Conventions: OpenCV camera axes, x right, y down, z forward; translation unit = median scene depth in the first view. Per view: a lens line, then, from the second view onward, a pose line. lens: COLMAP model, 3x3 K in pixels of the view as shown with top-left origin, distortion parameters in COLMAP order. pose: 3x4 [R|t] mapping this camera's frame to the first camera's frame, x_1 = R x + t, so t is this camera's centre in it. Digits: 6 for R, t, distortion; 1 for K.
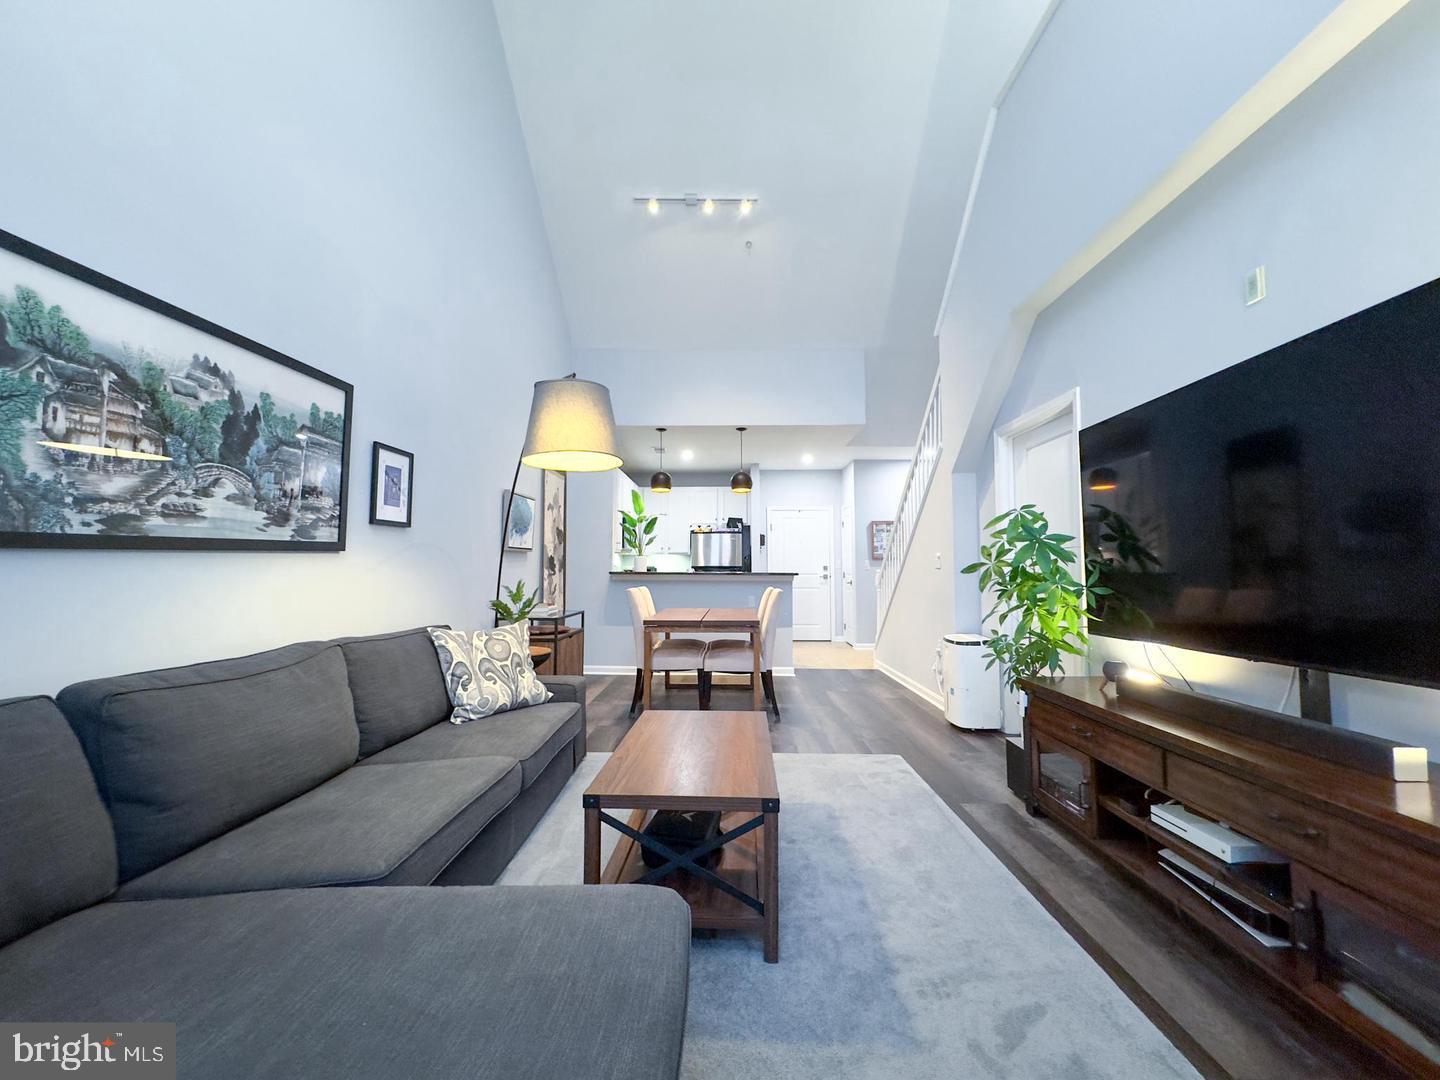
lens RADIAL K [[573.0, 0, 717.1], [0, 573.0, 537.4], [0, 0, 1]] dist [-0.000477, 0.000033]
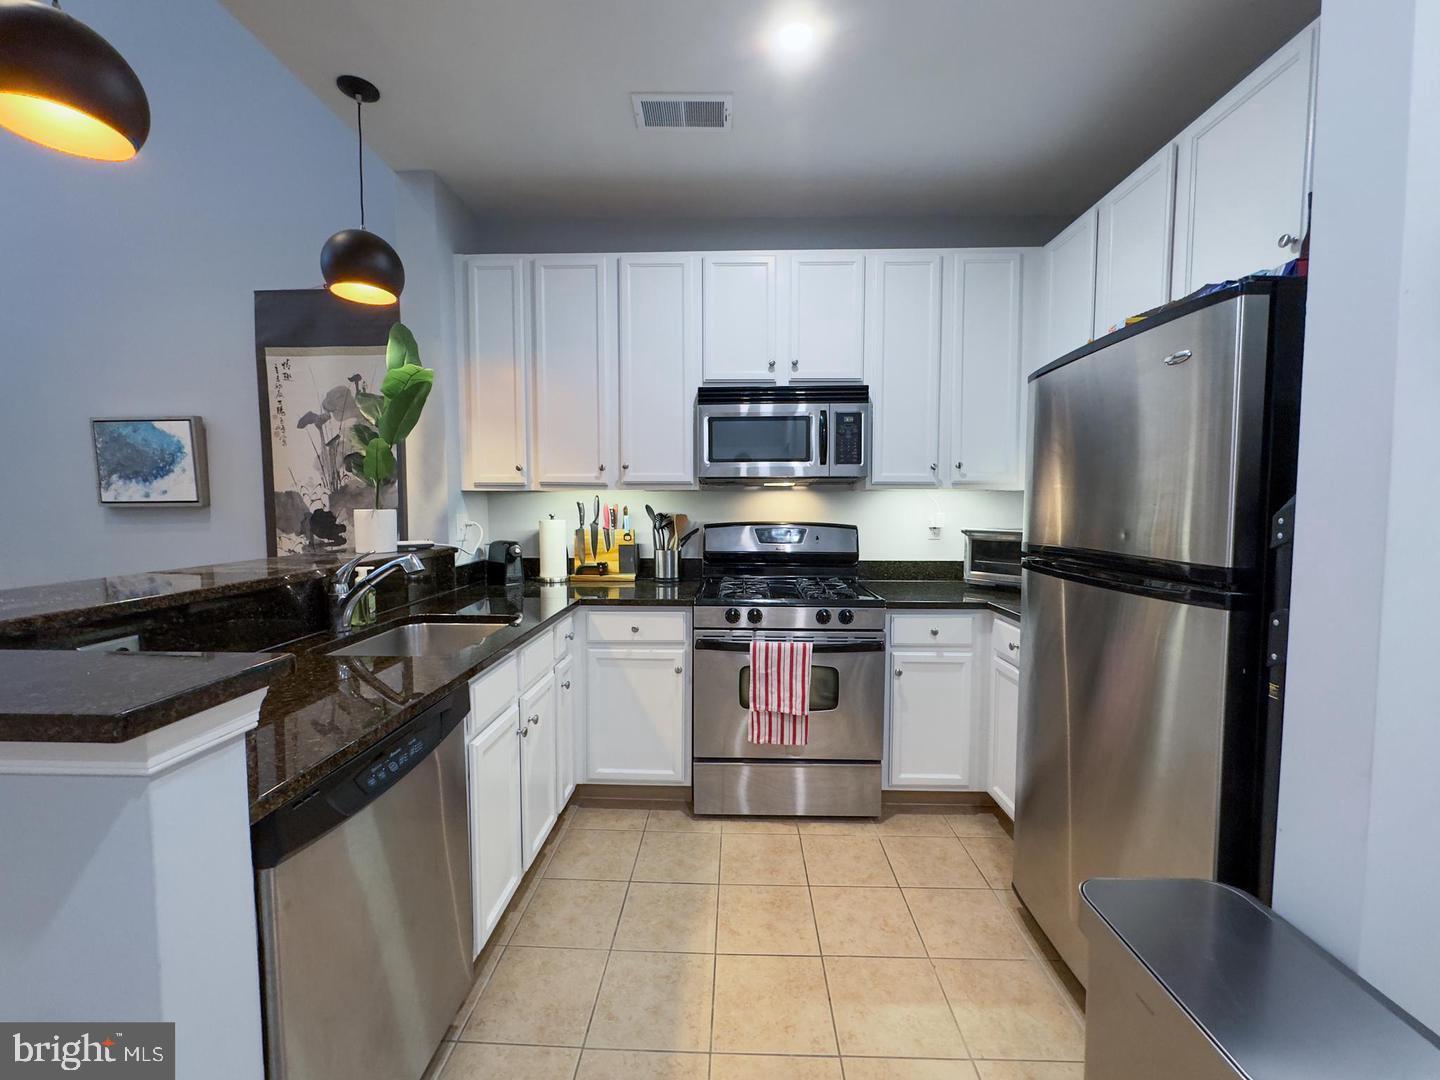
lens RADIAL K [[583.6, 0, 723.5], [0, 583.6, 536.7], [0, 0, 1]] dist [-0.002384, -0.000022]
pose [[-0.009424, 0.057943, -0.998275, 0.494131], [0.055938, 0.996787, 0.057328, 0.090666], [0.998390, -0.055302, -0.012635, 2.651080]]
